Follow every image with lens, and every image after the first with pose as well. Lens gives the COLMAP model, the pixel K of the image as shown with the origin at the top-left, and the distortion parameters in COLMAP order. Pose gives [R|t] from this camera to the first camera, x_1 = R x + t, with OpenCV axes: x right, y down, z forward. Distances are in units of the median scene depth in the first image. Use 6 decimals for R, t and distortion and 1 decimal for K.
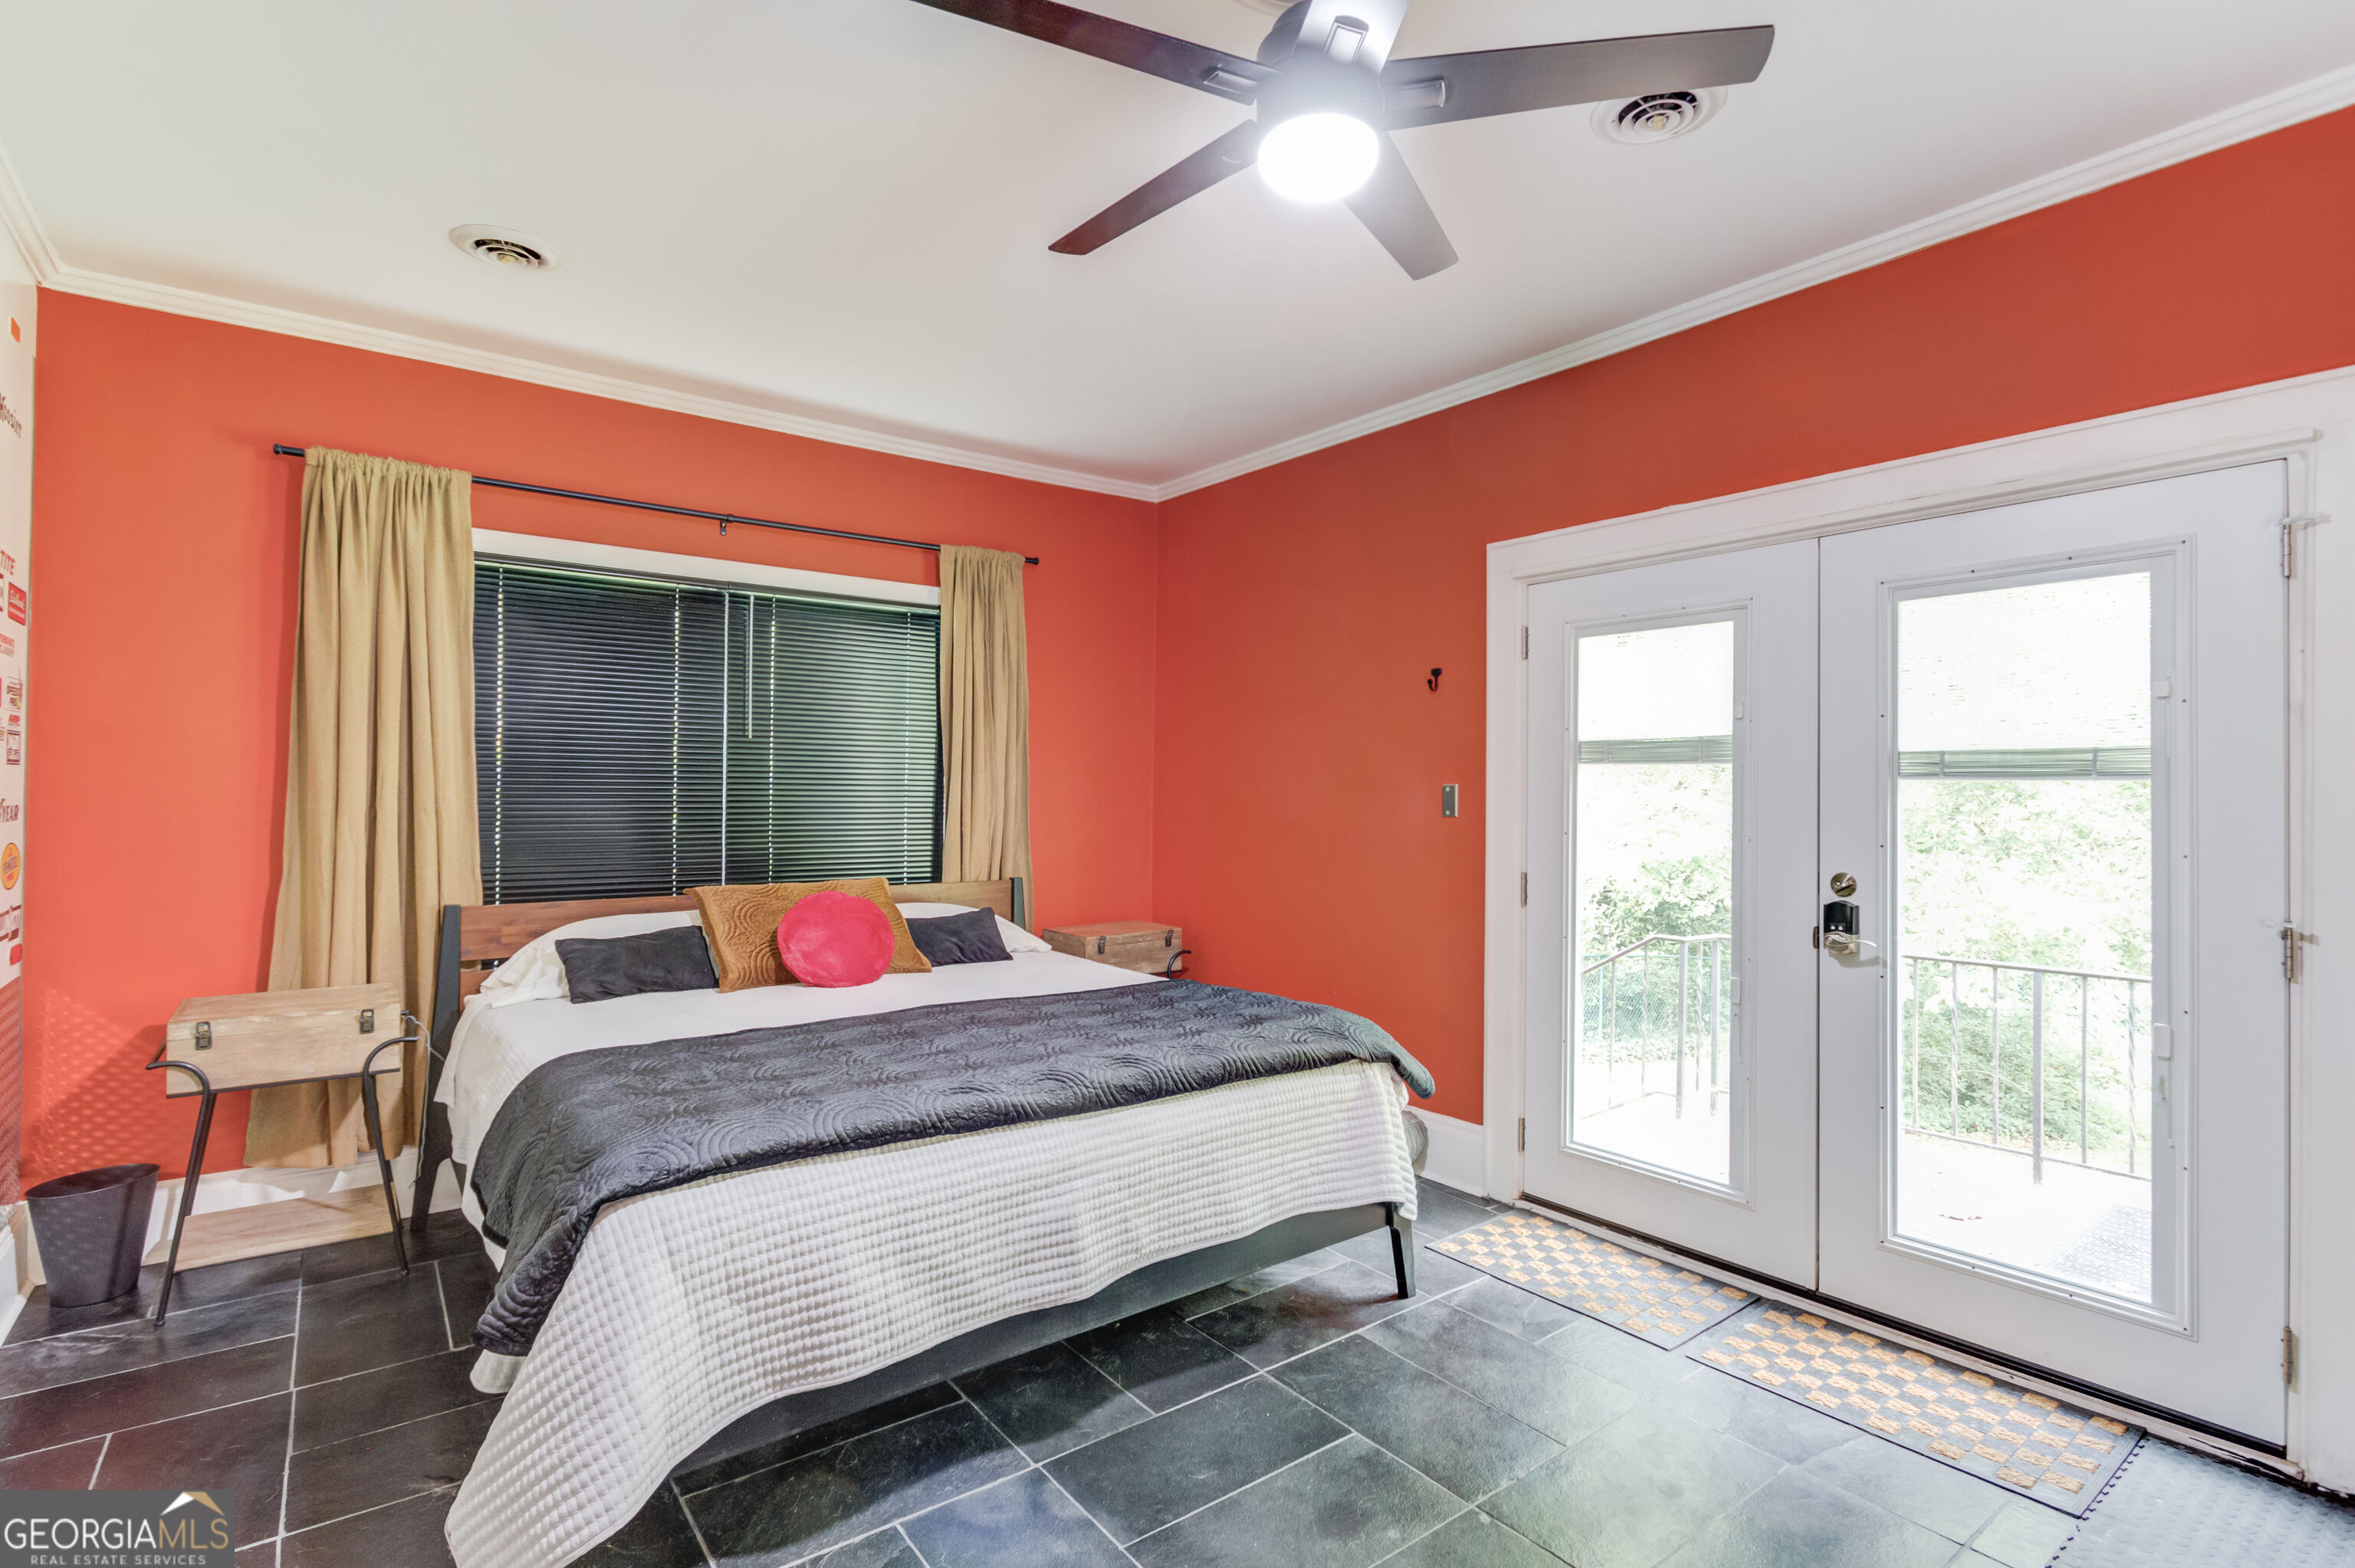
lens RADIAL K [[1137.0, 0, 1179.1], [0, 1137.0, 770.1], [0, 0, 1]] dist [0.000853, -0.000137]
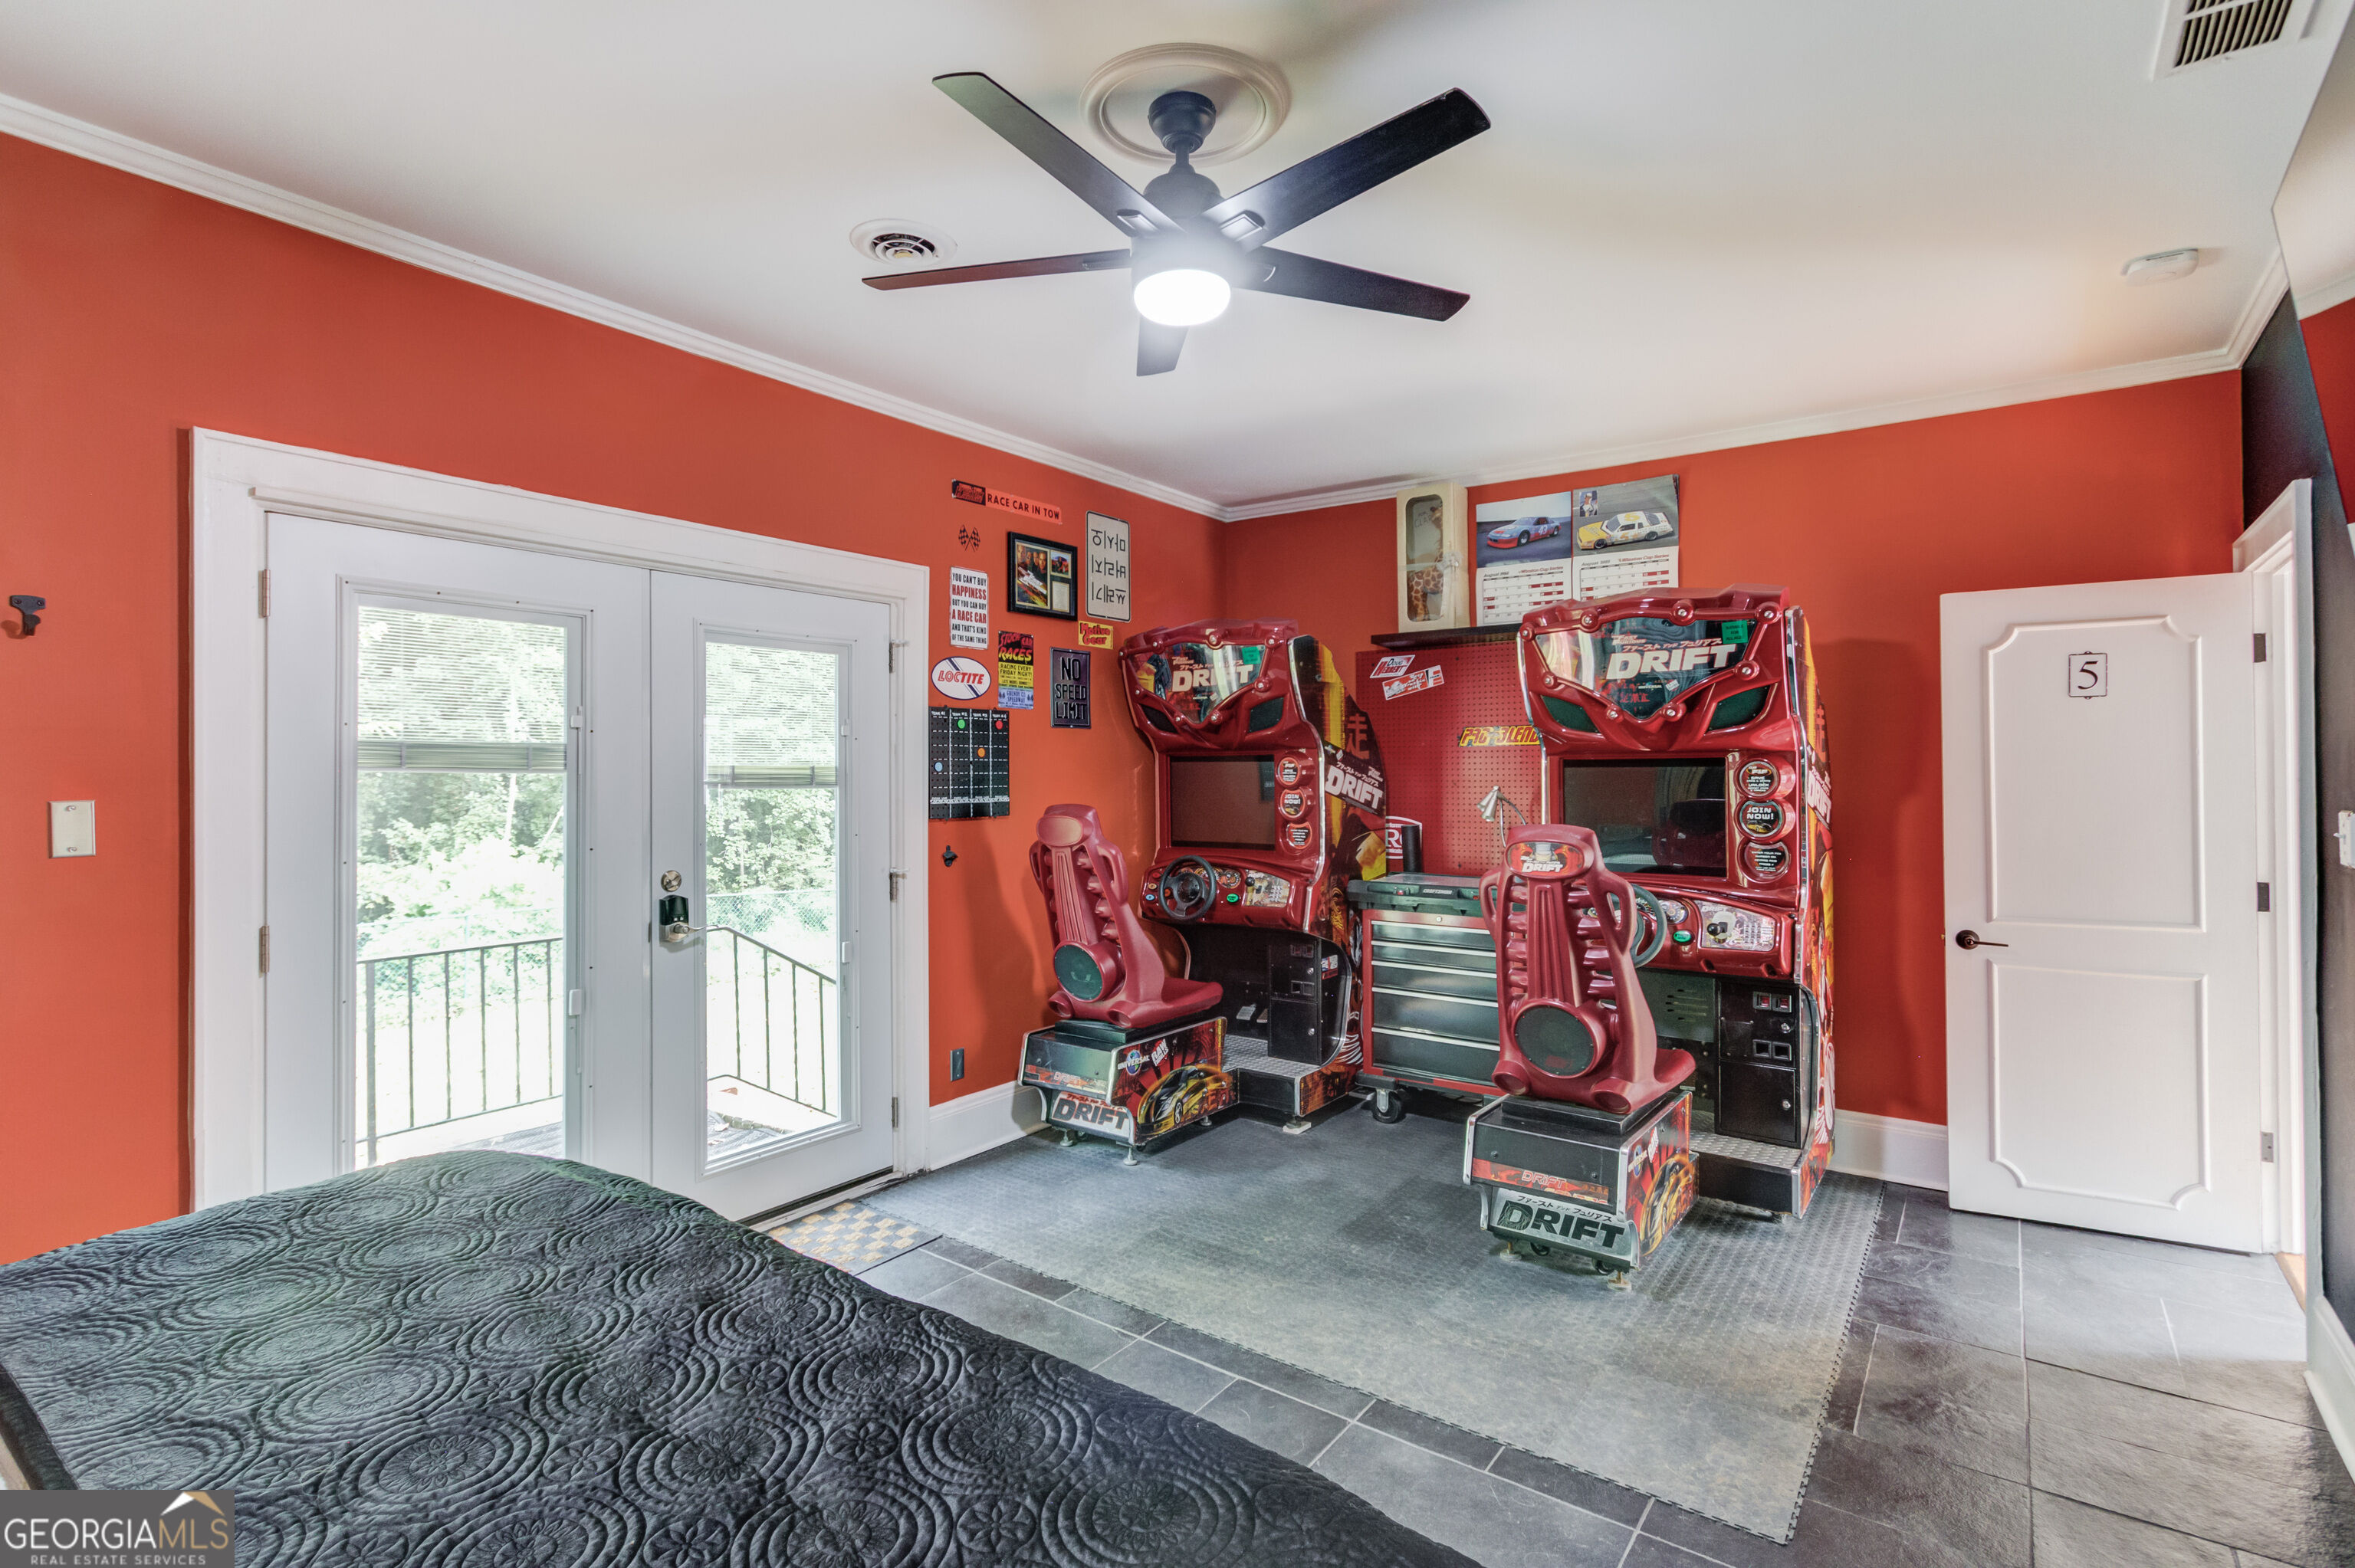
lens RADIAL K [[1137.0, 0, 1177.5], [0, 1137.0, 790.1], [0, 0, 1]] dist [0.000853, -0.000137]
pose [[-0.281050, -0.002746, 0.959689, -0.757901], [-0.002902, 0.999994, 0.002011, 0.006831], [-0.959689, -0.002220, -0.281057, 0.964453]]
